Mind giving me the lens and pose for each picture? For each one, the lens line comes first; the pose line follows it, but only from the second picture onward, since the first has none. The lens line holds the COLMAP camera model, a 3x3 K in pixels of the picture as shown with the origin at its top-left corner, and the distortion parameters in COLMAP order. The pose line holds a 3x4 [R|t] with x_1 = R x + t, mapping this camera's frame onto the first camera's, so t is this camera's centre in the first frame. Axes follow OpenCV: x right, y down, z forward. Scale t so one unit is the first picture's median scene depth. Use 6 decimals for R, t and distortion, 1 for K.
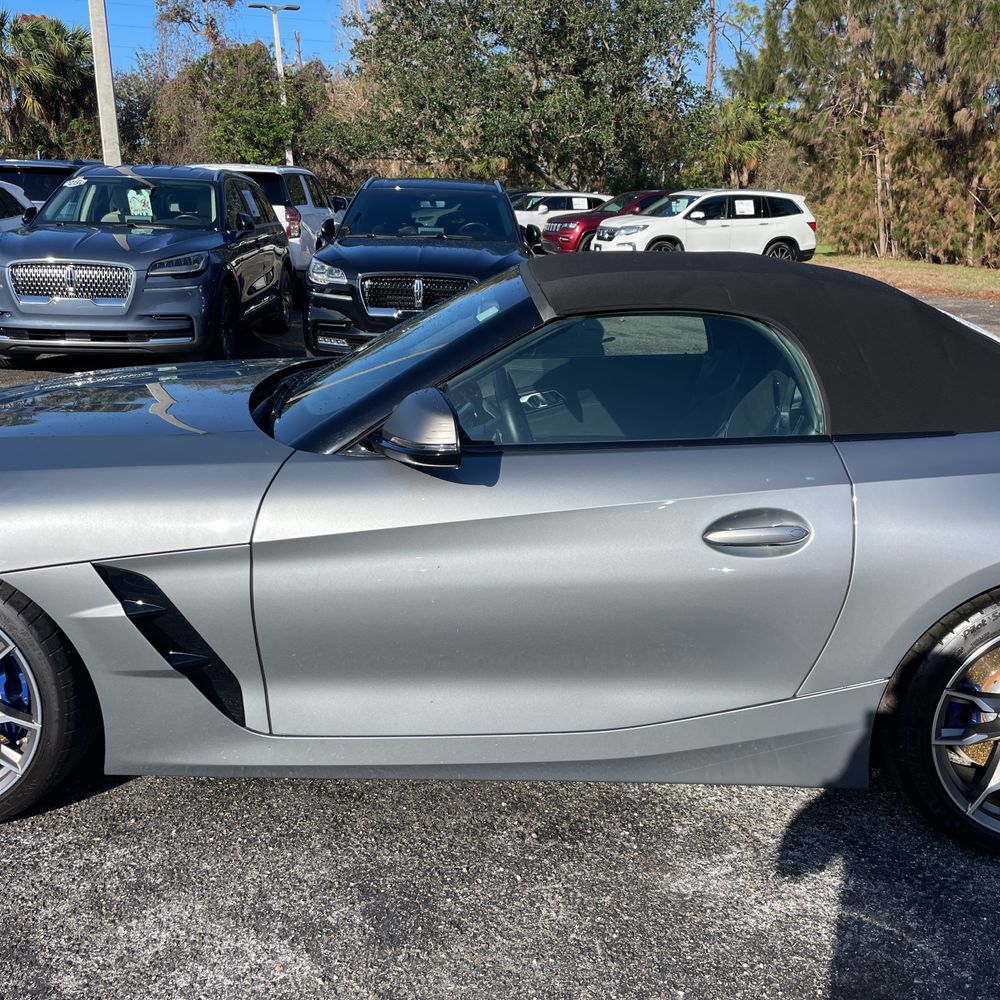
lens RADIAL K [[1027.1, 0, 505.5], [0, 1027.1, 491.0], [0, 0, 1]] dist [0.078779, -0.103879]
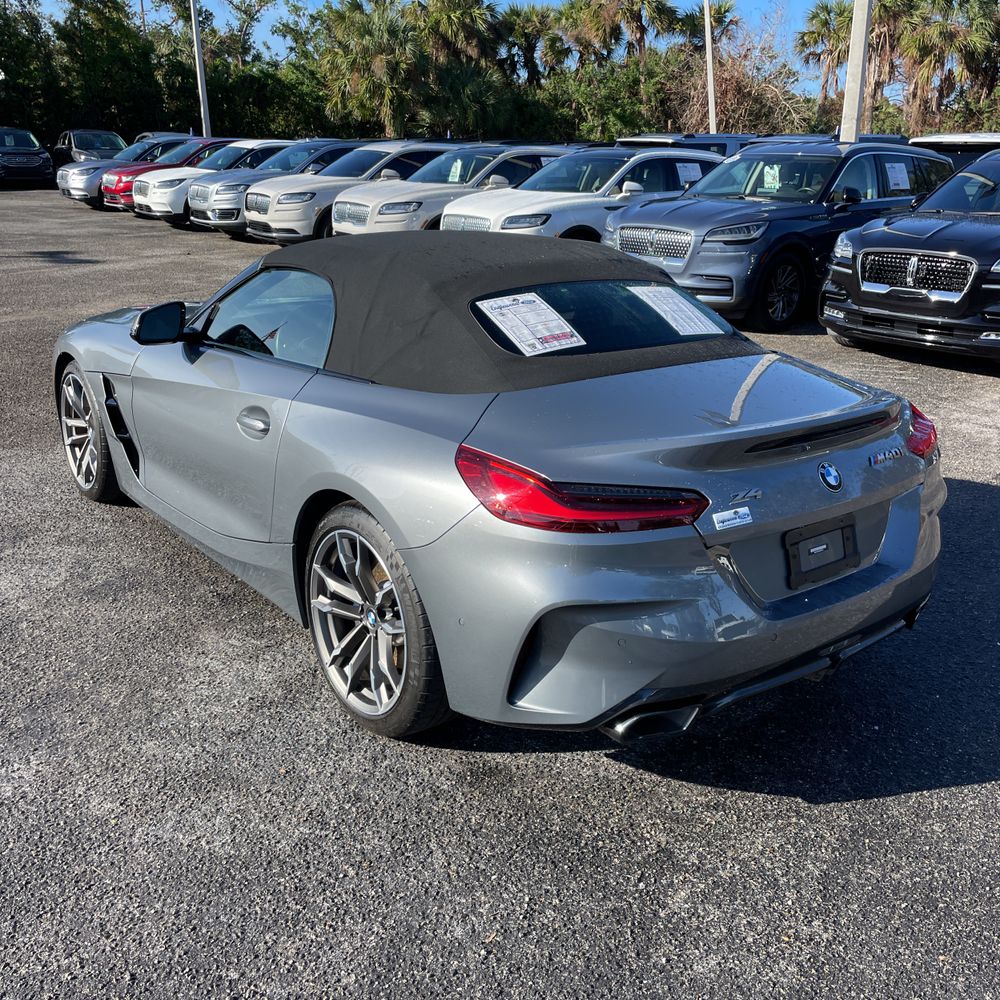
lens RADIAL K [[1002.7, 0, 510.2], [0, 1002.7, 485.8], [0, 0, 1]] dist [0.092435, -0.111831]
pose [[0.639847, 0.235422, -0.731555, 0.162639], [-0.211061, 0.969151, 0.127281, -0.013937], [0.738951, 0.072963, 0.669796, 0.031924]]
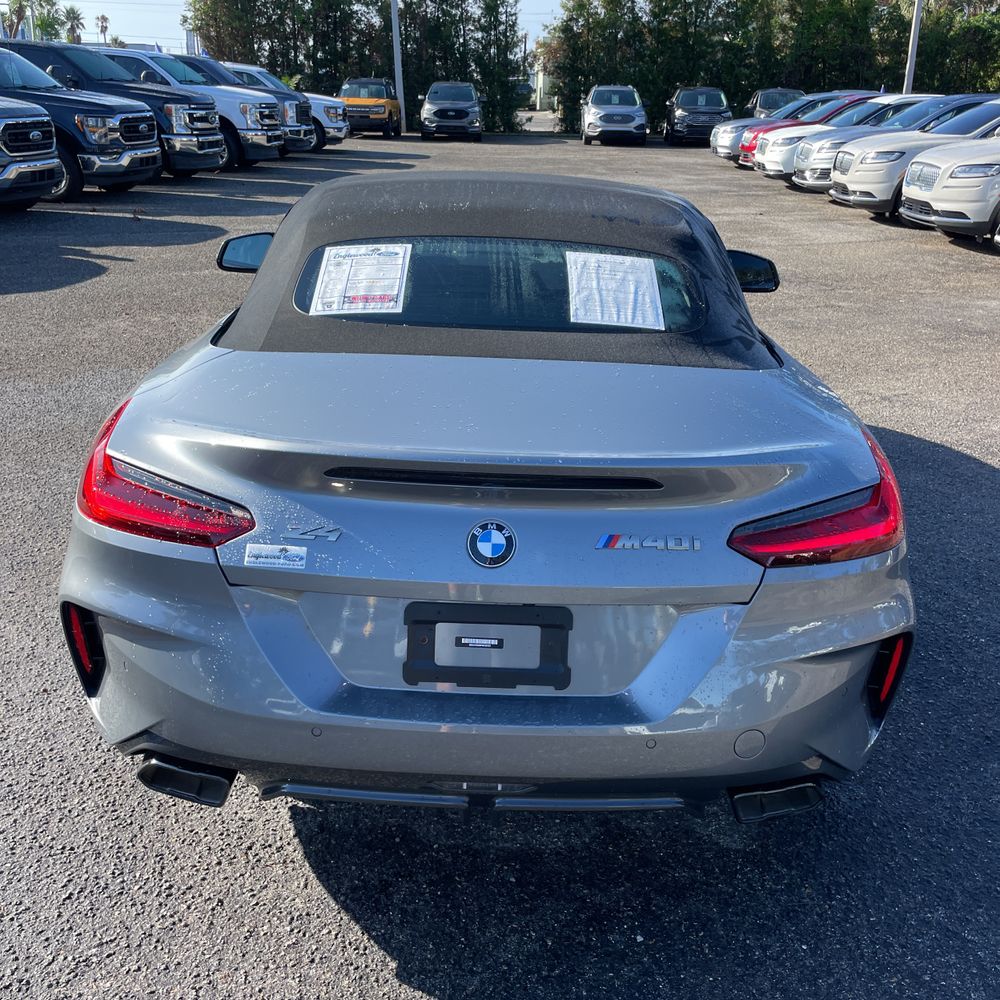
lens RADIAL K [[1017.6, 0, 512.4], [0, 1017.6, 502.8], [0, 0, 1]] dist [0.084912, -0.109063]
pose [[0.028843, 0.352205, -0.935478, 0.174795], [-0.289510, 0.898698, 0.329431, -0.038712], [0.956740, 0.261329, 0.127888, 0.133003]]
